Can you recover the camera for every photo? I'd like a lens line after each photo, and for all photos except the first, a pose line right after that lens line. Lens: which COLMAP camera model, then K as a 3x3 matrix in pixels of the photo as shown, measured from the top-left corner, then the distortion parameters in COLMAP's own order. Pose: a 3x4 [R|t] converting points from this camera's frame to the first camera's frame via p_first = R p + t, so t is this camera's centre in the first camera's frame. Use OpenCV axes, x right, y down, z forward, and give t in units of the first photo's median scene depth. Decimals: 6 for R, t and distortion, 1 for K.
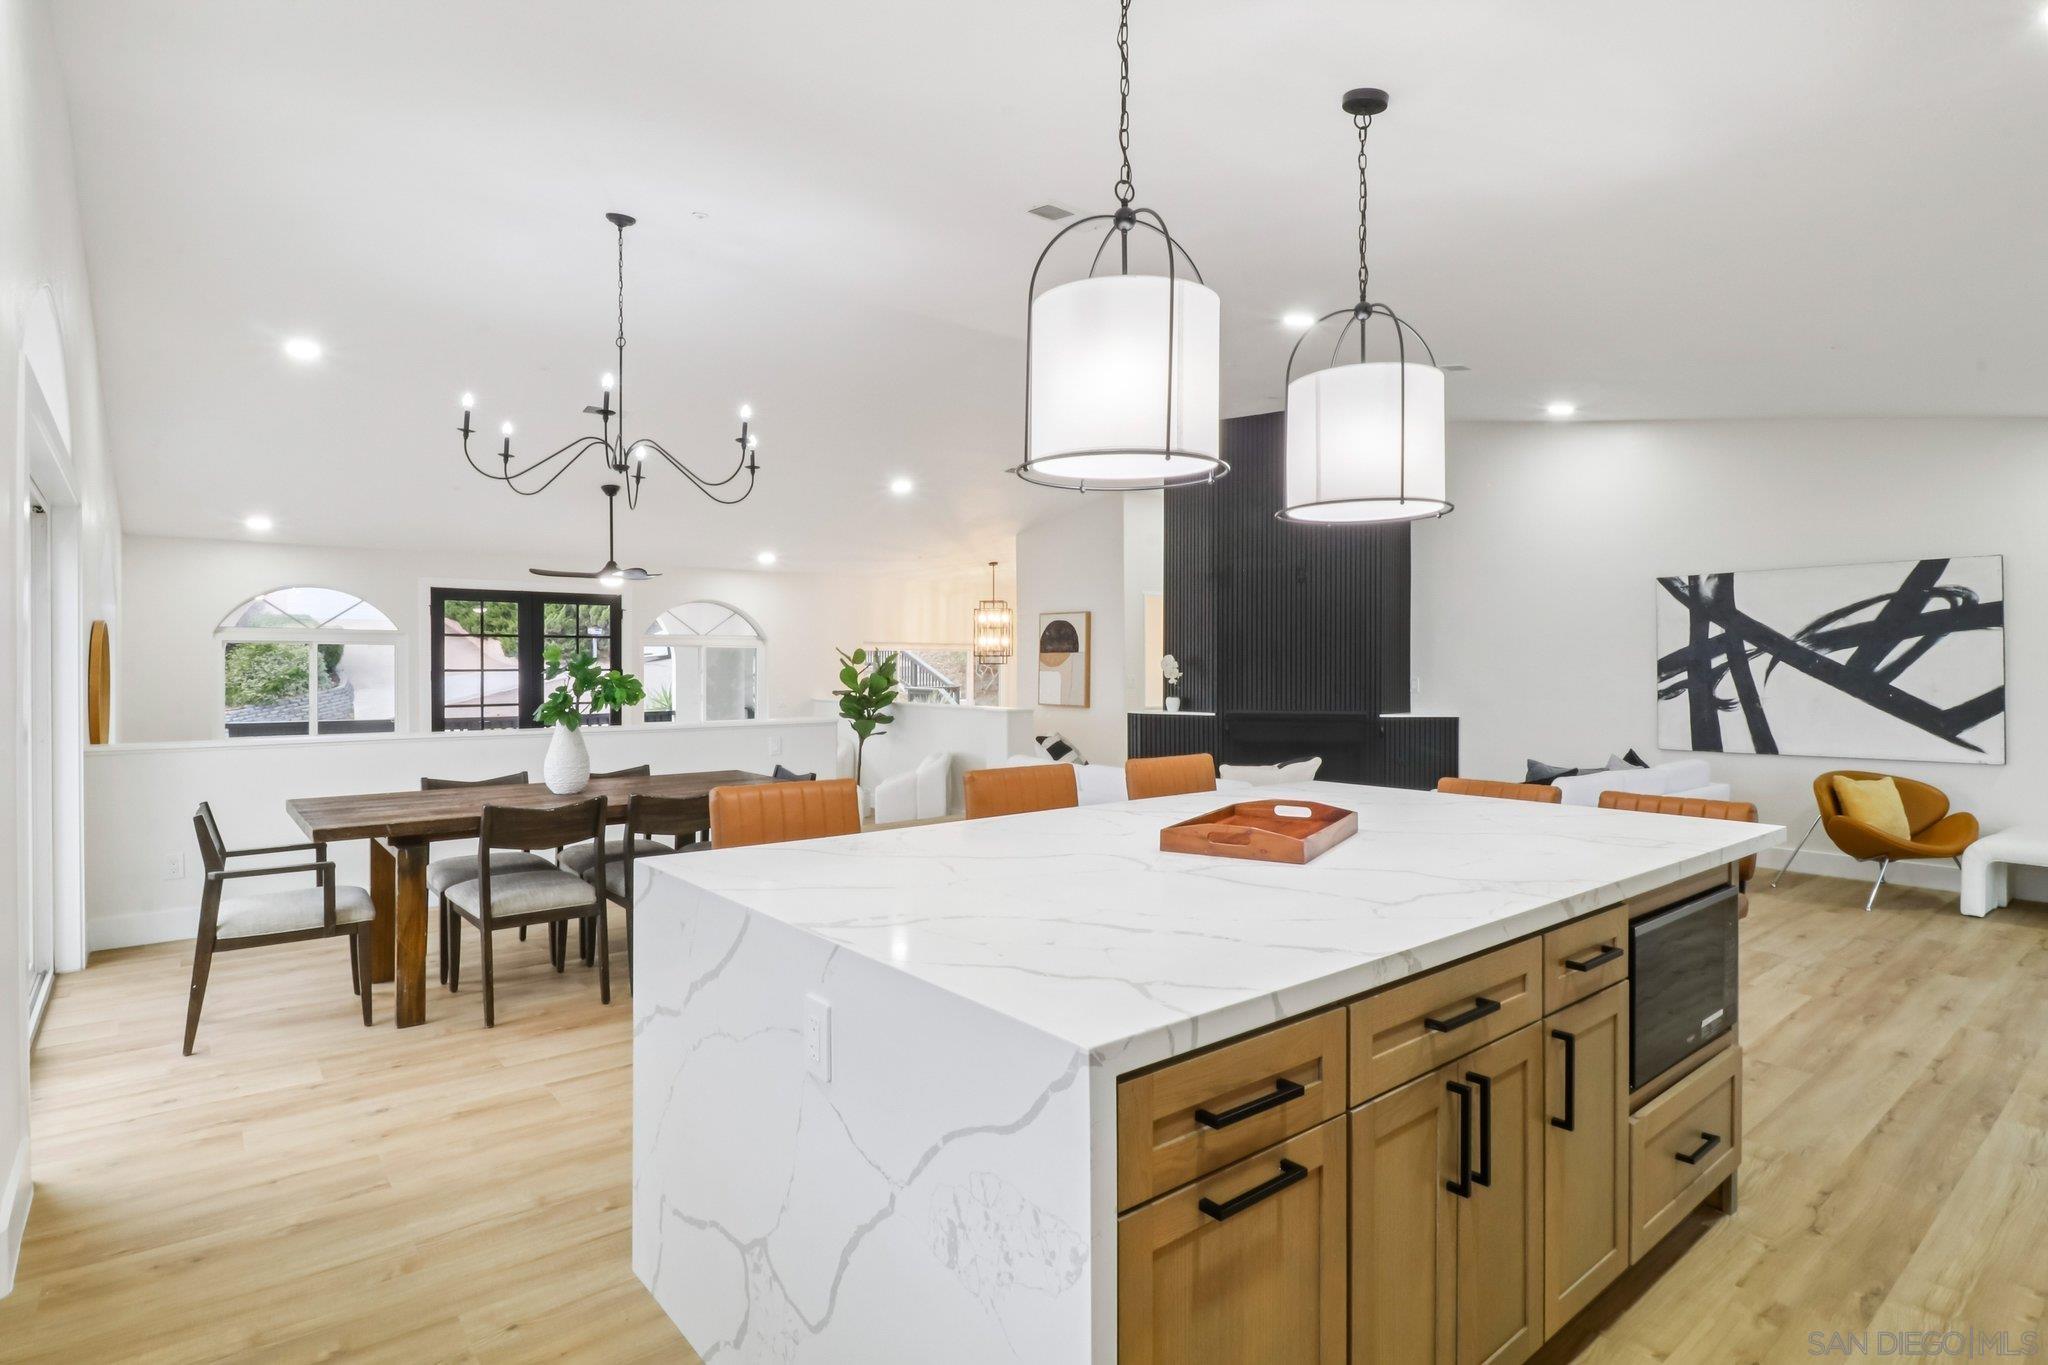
lens RADIAL K [[1045.3, 0, 1007.2], [0, 1045.3, 674.4], [0, 0, 1]] dist [-0.000626, -0.006520]
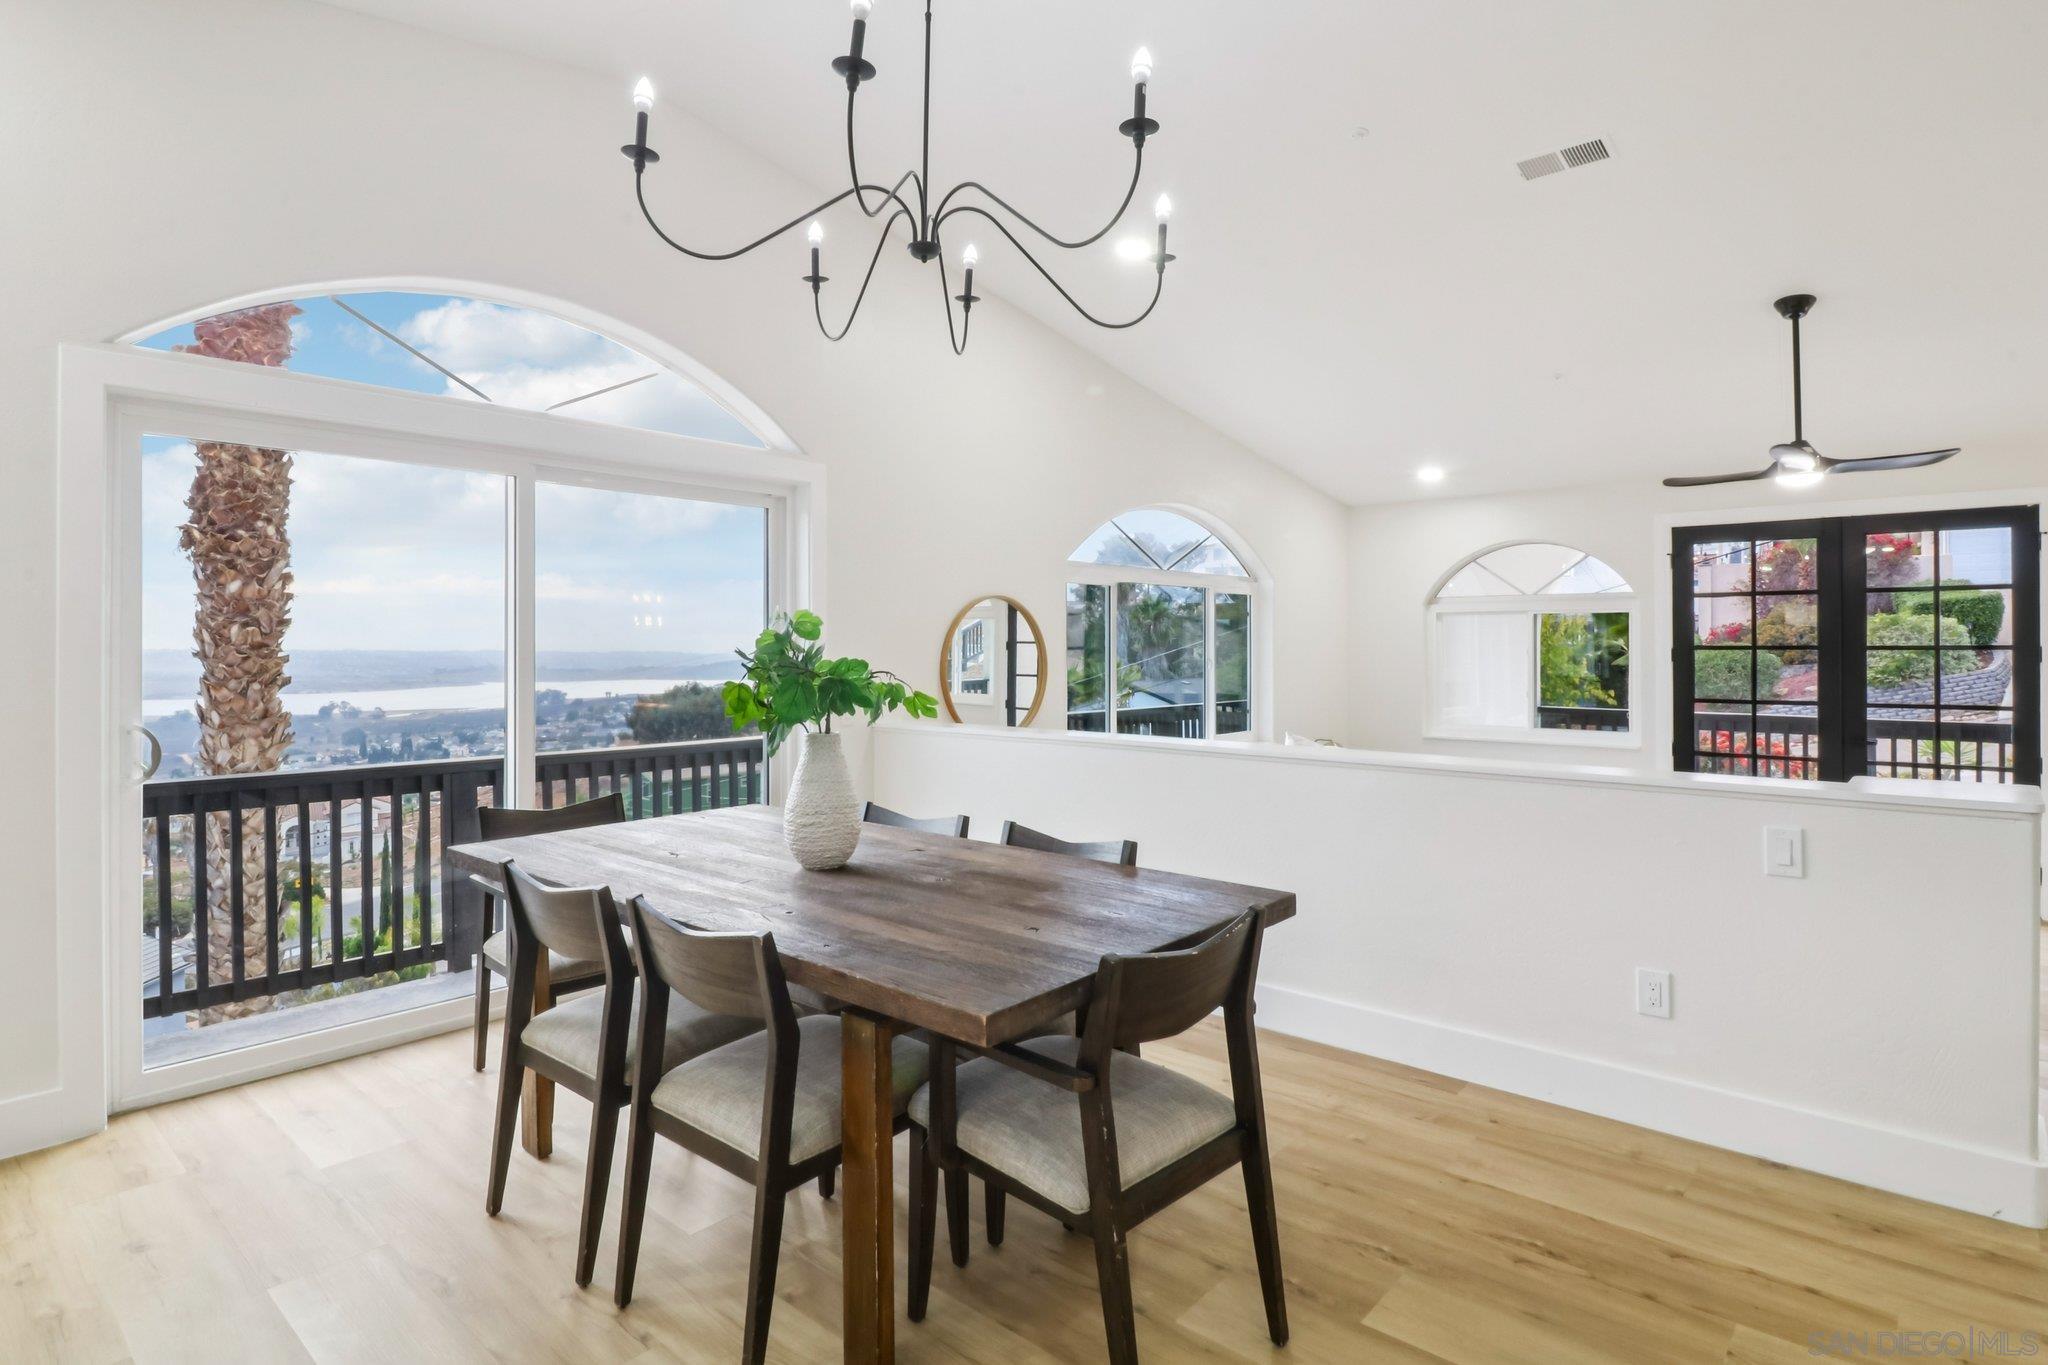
lens RADIAL K [[1045.3, 0, 1090.7], [0, 1045.3, 654.4], [0, 0, 1]] dist [-0.000626, -0.006520]
pose [[0.157448, 0.005376, -0.987513, 0.083245], [-0.004025, 0.999980, 0.004802, -0.002458], [0.987519, 0.003219, 0.157467, 0.579948]]
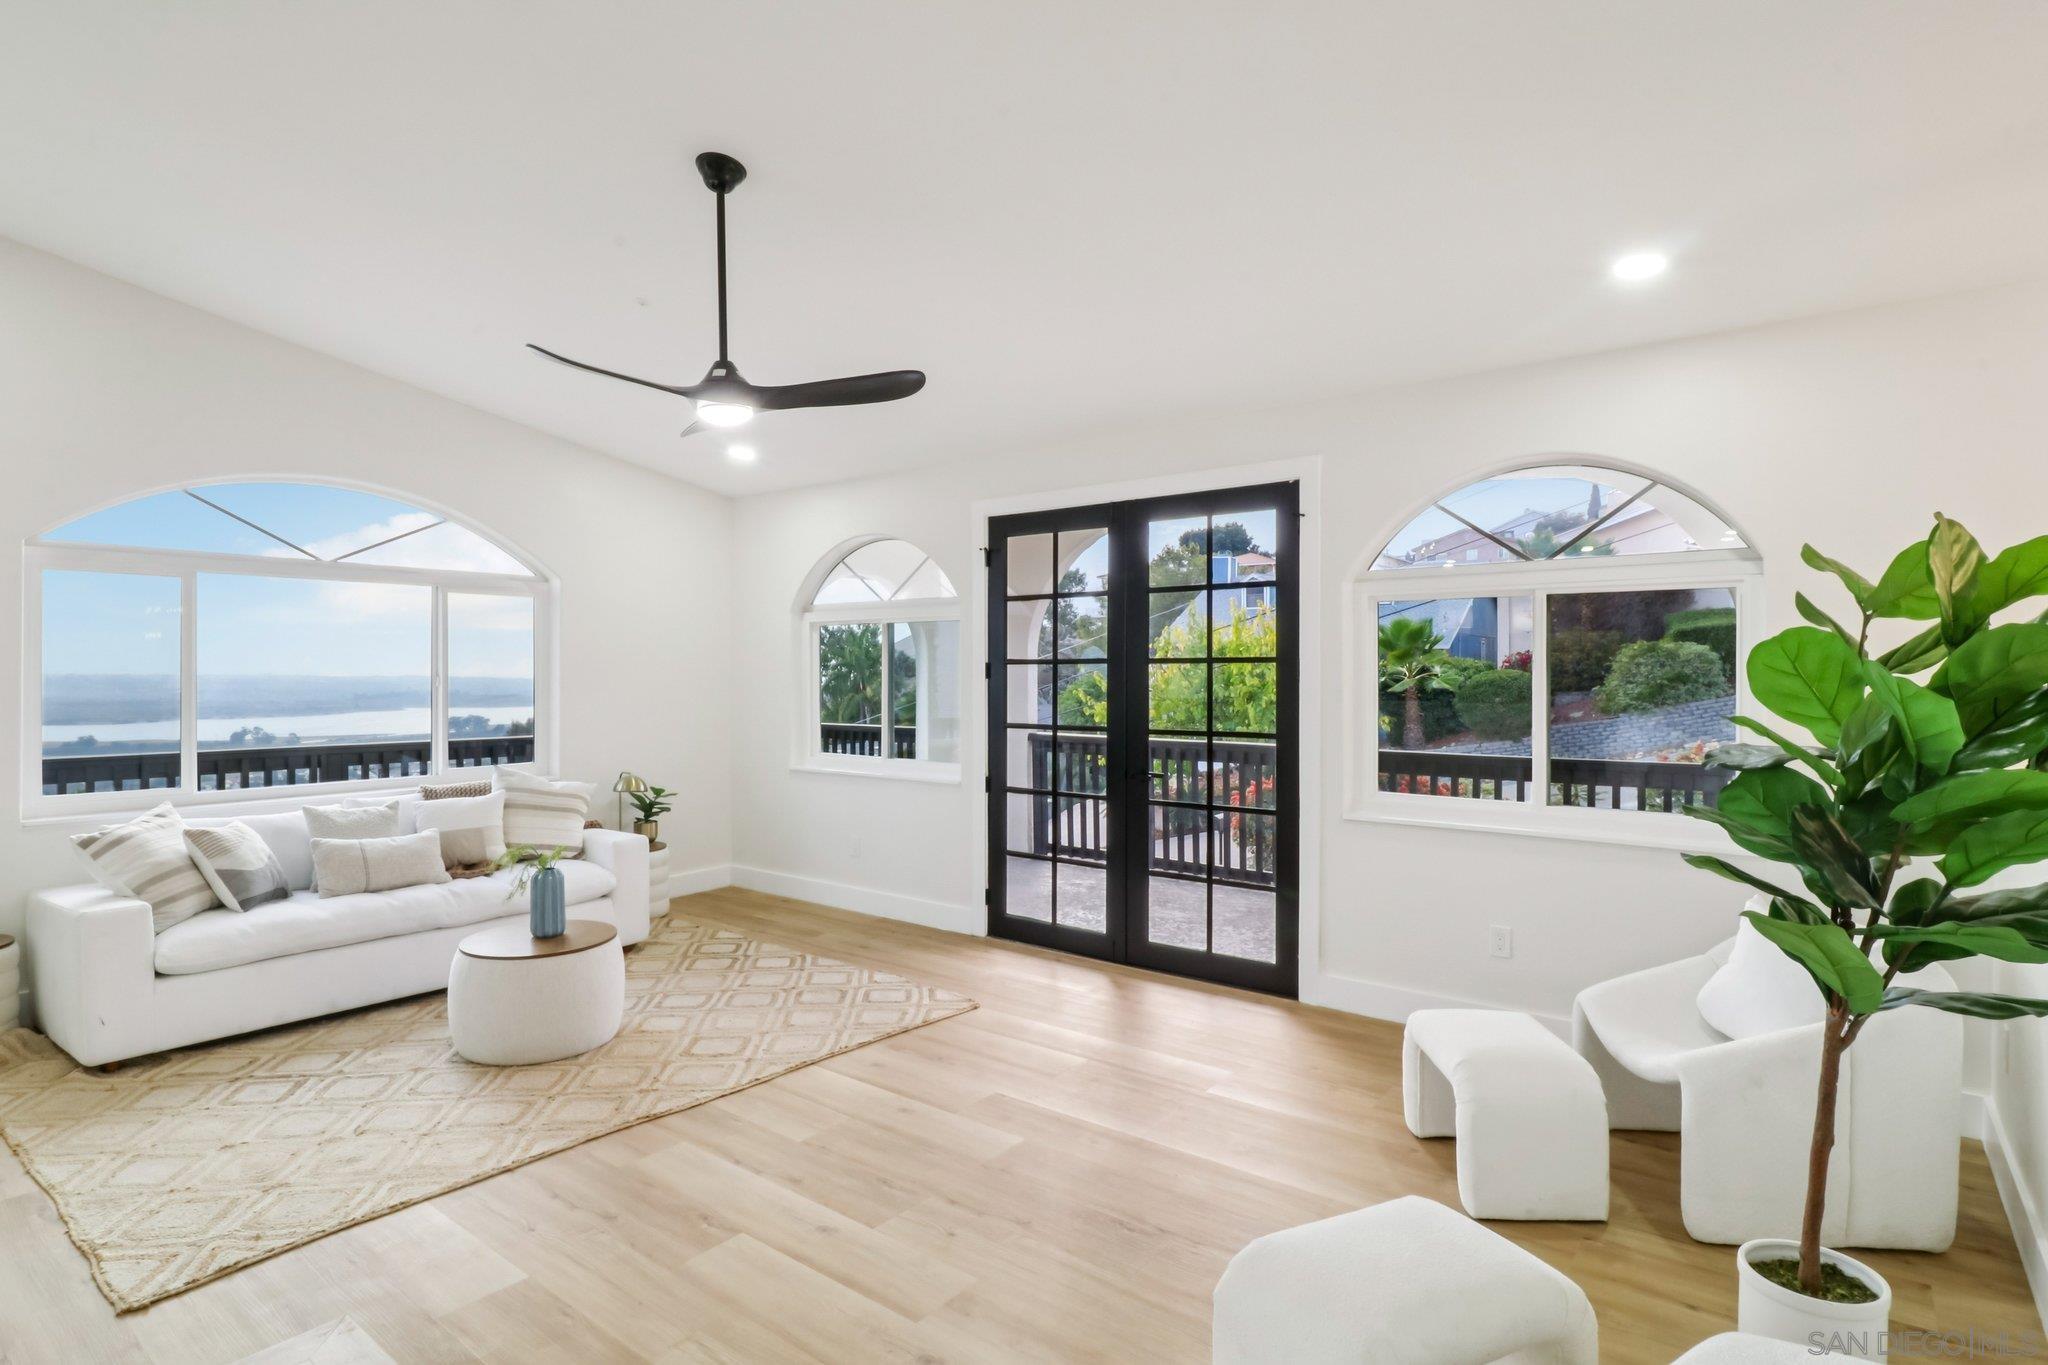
lens RADIAL K [[1045.3, 0, 978.4], [0, 1045.3, 674.1], [0, 0, 1]] dist [-0.000626, -0.006520]
pose [[0.206117, -0.000234, -0.978527, 0.007257], [-0.006674, 0.999976, -0.001645, 0.004134], [0.978505, 0.006870, 0.206110, 1.043847]]
